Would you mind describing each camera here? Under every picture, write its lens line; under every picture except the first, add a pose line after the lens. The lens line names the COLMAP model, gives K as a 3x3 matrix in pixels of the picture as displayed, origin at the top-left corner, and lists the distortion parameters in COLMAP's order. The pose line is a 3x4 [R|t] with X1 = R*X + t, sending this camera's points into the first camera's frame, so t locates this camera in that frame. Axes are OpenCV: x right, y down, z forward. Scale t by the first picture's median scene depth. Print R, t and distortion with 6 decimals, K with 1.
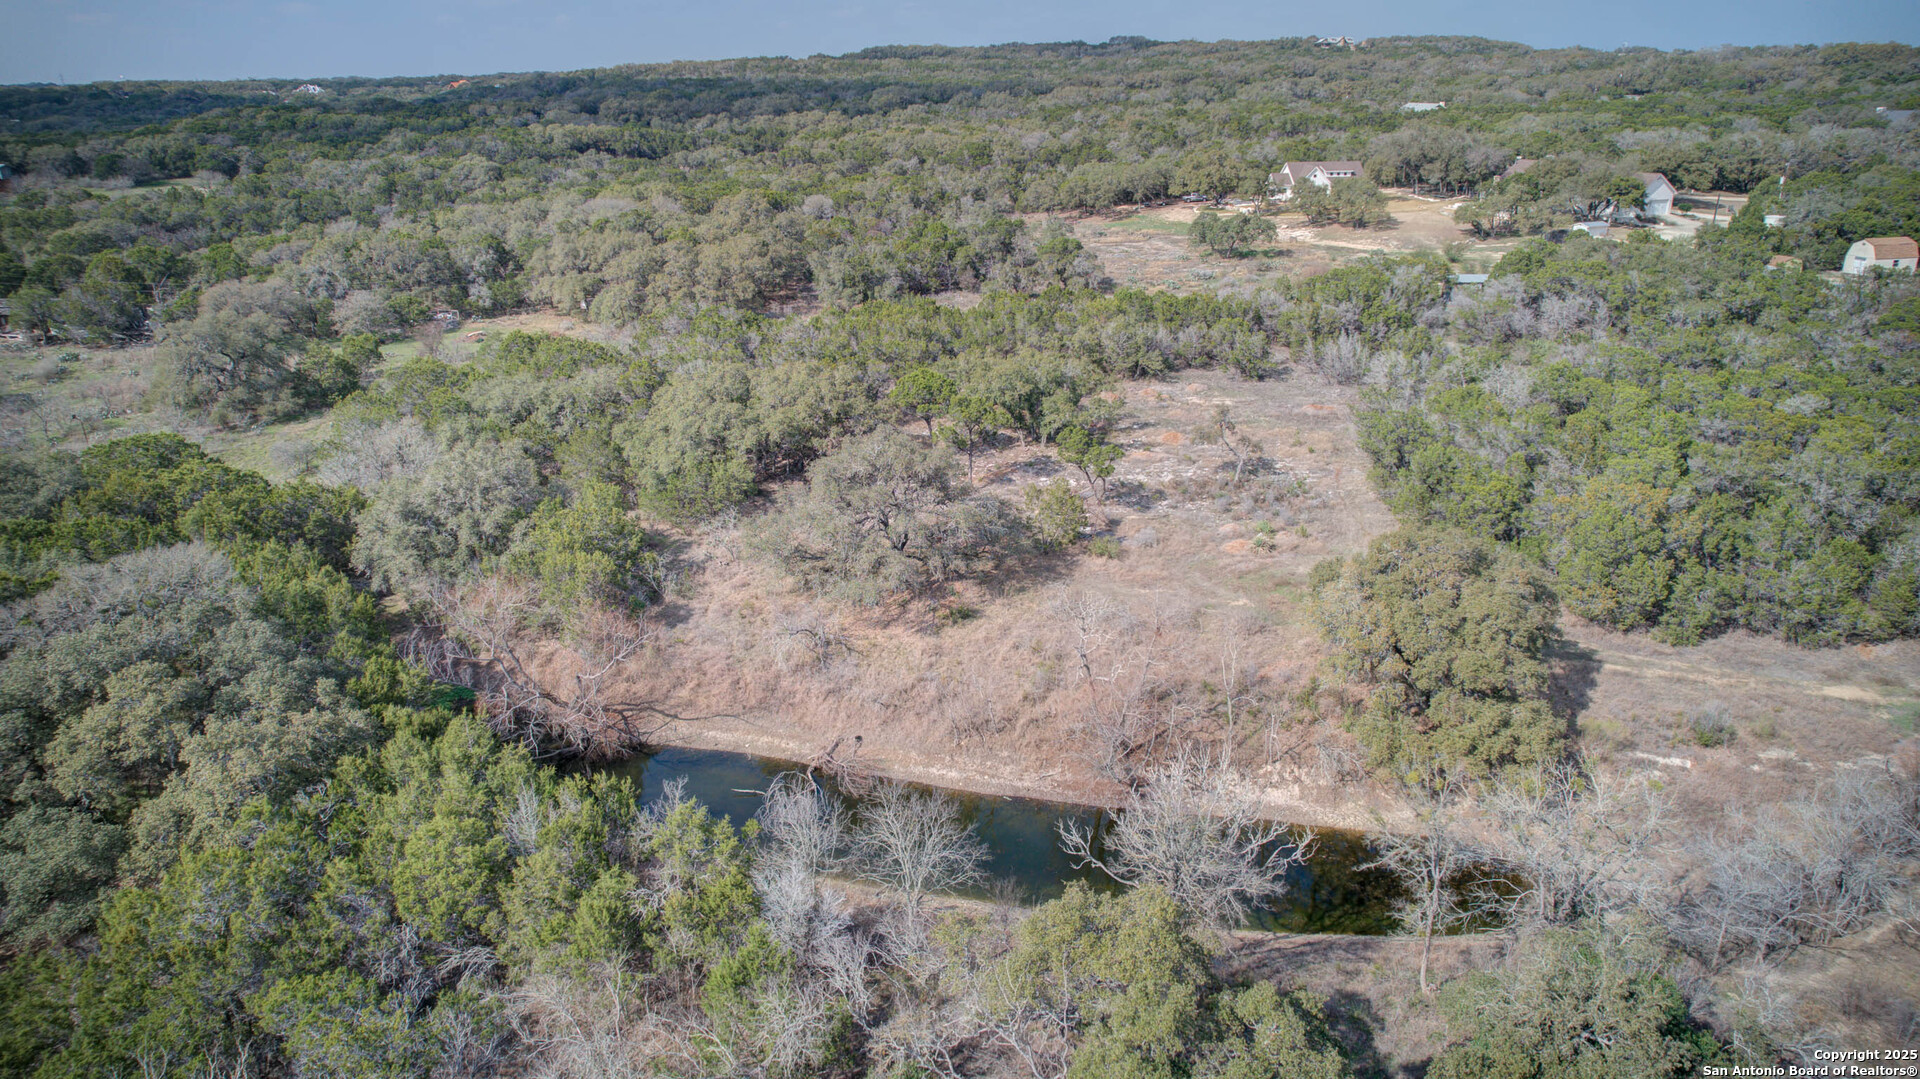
lens RADIAL K [[1226.6, 0, 957.5], [0, 1226.6, 535.9], [0, 0, 1]] dist [-0.076462, 0.071207]
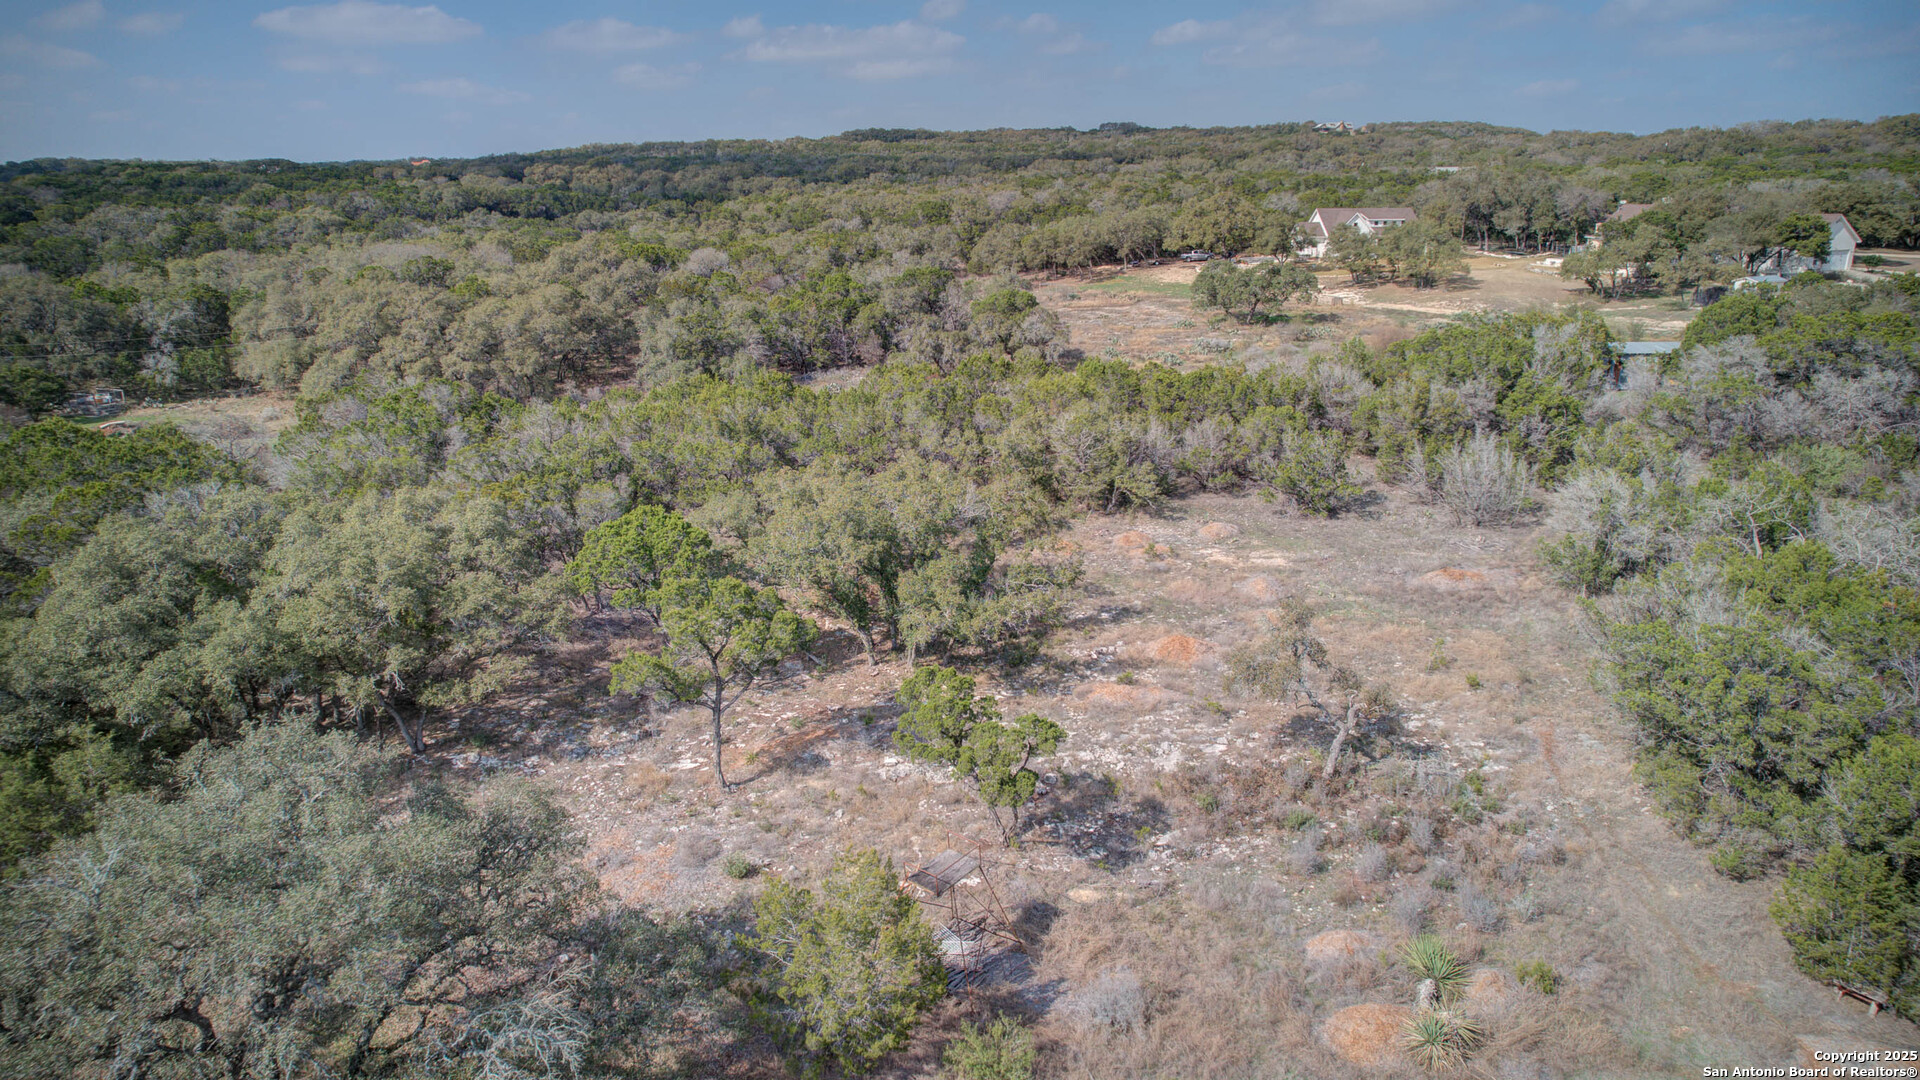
lens RADIAL K [[1226.6, 0, 950.6], [0, 1226.6, 538.2], [0, 0, 1]] dist [-0.076462, 0.071207]
pose [[0.999978, 0.006595, -0.000451, 0.055132], [-0.006610, 0.997345, -0.072520, -0.057003], [-0.000029, 0.072521, 0.997367, 0.332339]]
